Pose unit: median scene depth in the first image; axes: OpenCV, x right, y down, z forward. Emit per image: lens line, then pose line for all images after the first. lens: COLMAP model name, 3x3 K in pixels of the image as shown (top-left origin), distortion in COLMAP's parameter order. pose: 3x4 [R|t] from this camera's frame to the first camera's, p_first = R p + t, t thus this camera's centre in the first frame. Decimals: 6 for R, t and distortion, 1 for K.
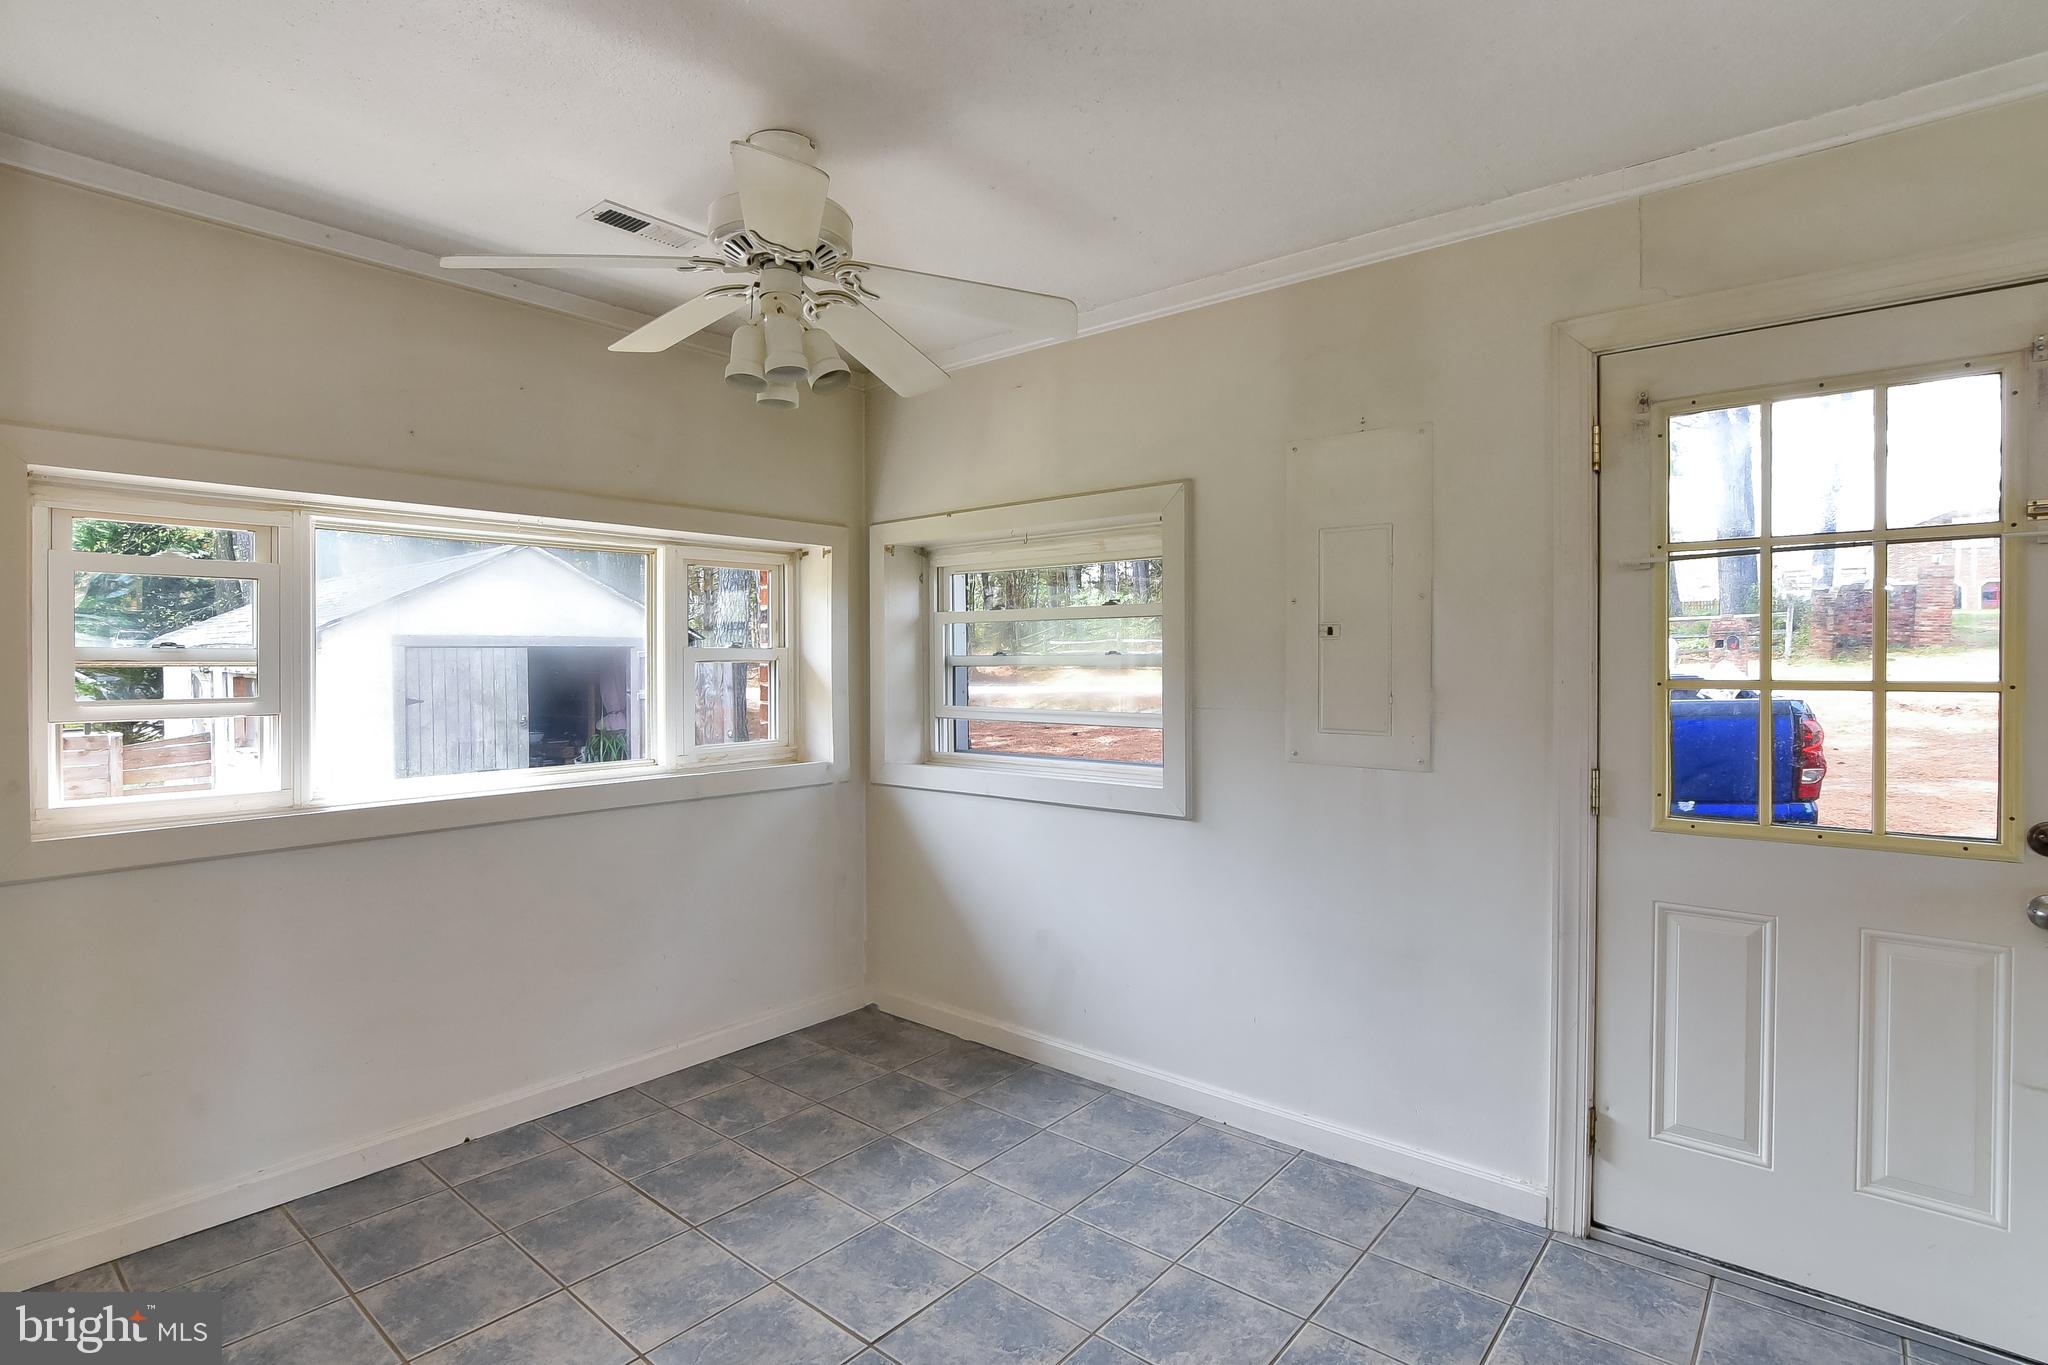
lens RADIAL K [[1009.1, 0, 1007.4], [0, 1009.1, 667.5], [0, 0, 1]] dist [-0.028239, 0.009918]
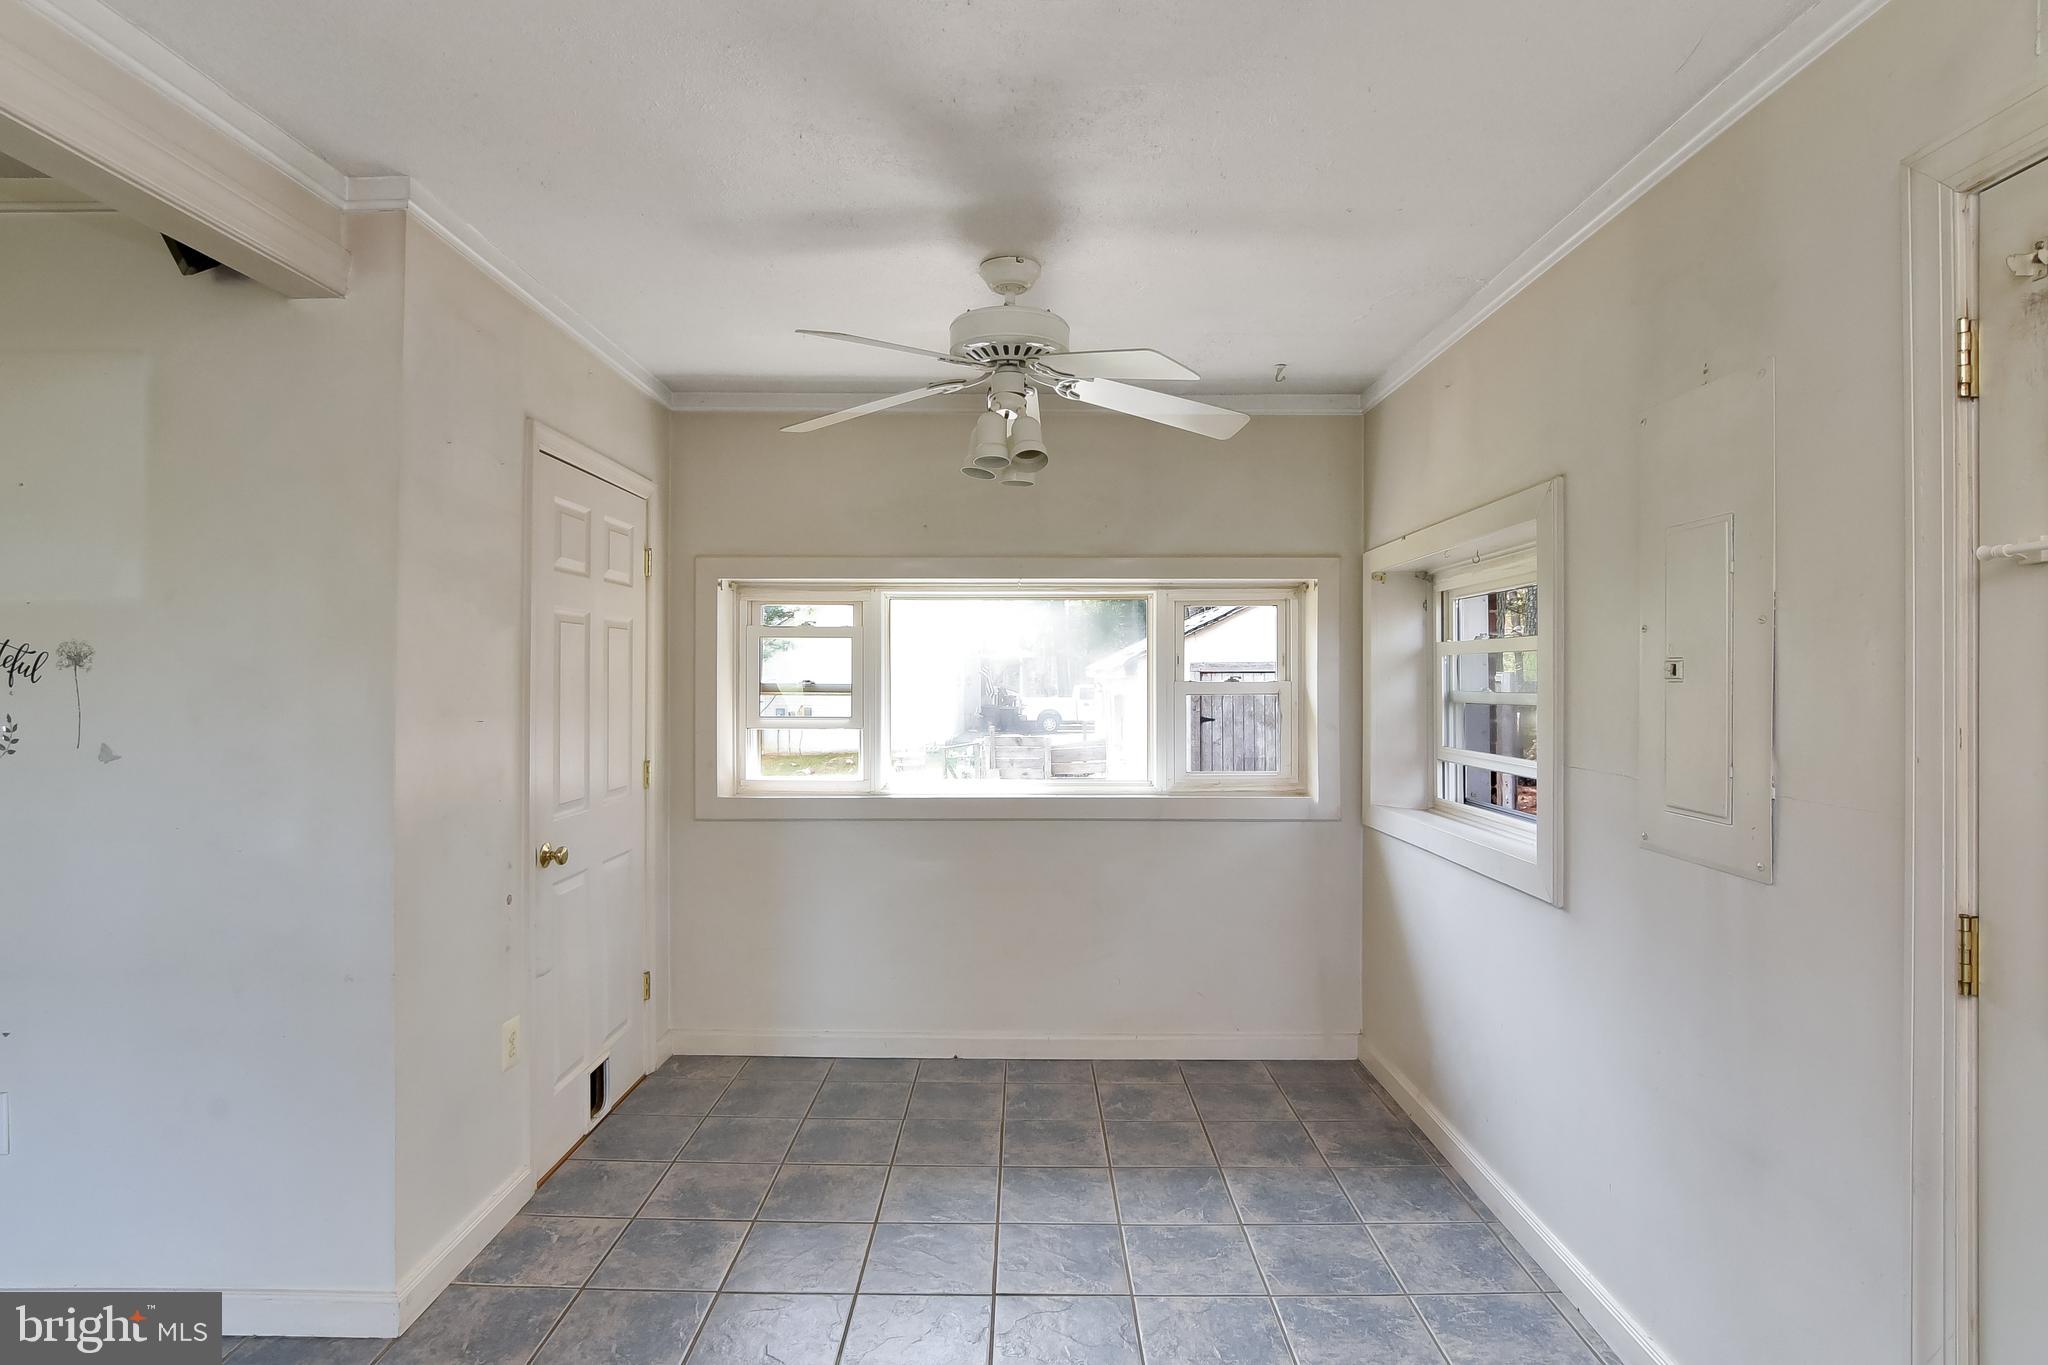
lens RADIAL K [[1050.7, 0, 1027.3], [0, 1050.7, 681.4], [0, 0, 1]] dist [-0.024939, 0.008654]
pose [[0.650799, 0.005724, -0.759229, 0.501172], [-0.008774, 0.999962, 0.000019, -0.020794], [0.759200, 0.006649, 0.650824, 0.147466]]
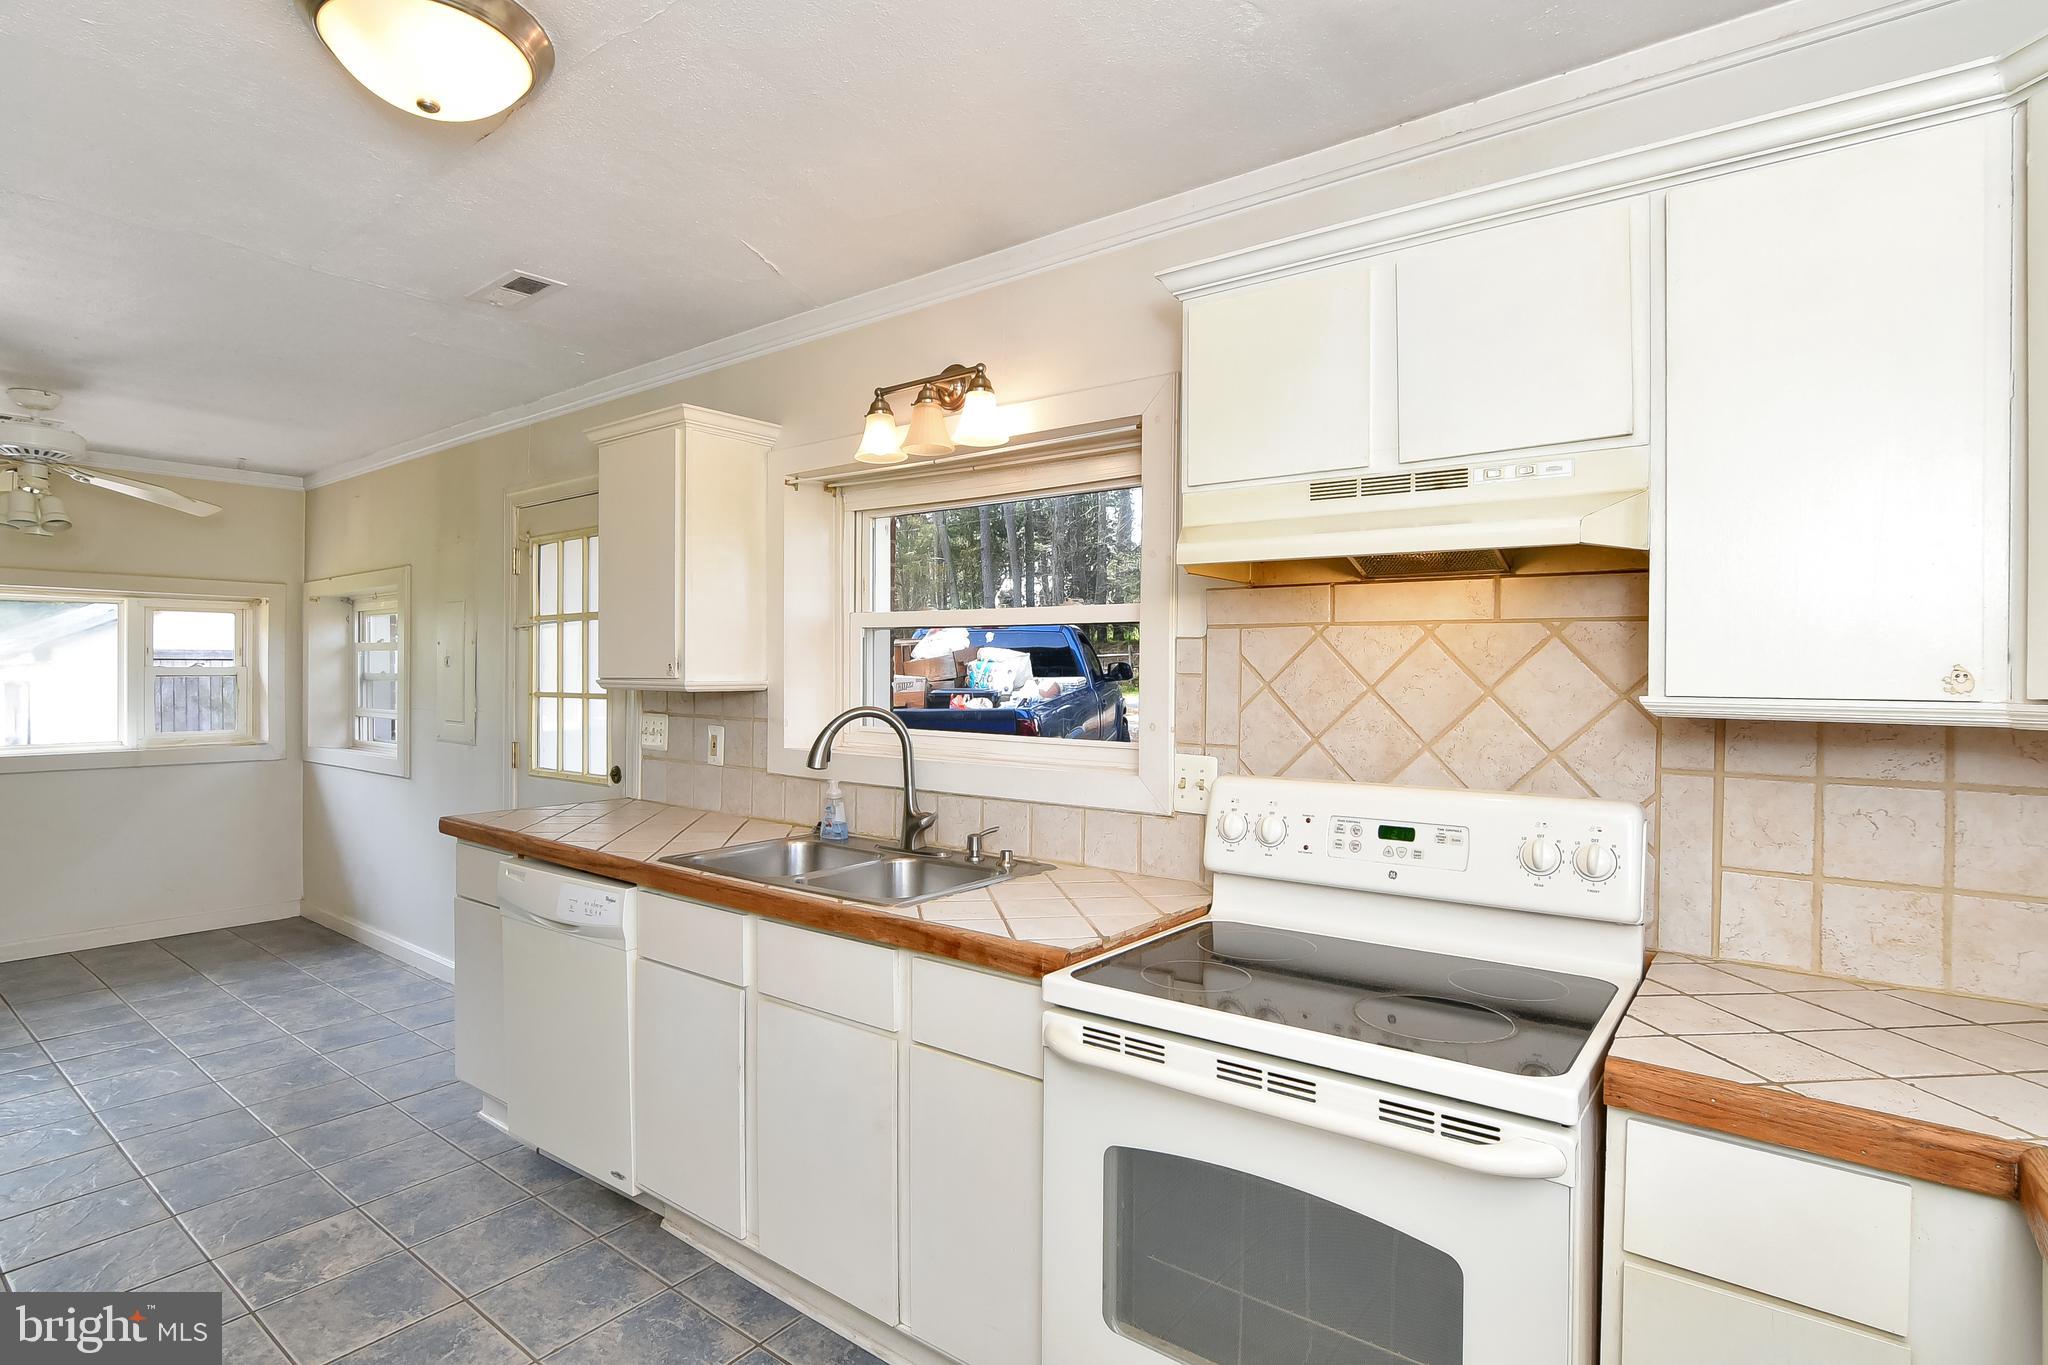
lens RADIAL K [[1023.1, 0, 1018.8], [0, 1023.1, 667.0], [0, 0, 1]] dist [-0.022878, 0.001032]
pose [[0.999004, 0.006568, 0.044141, 1.019654], [-0.006164, 0.999938, -0.009277, -0.014924], [-0.044199, 0.008996, 0.998982, -0.613611]]
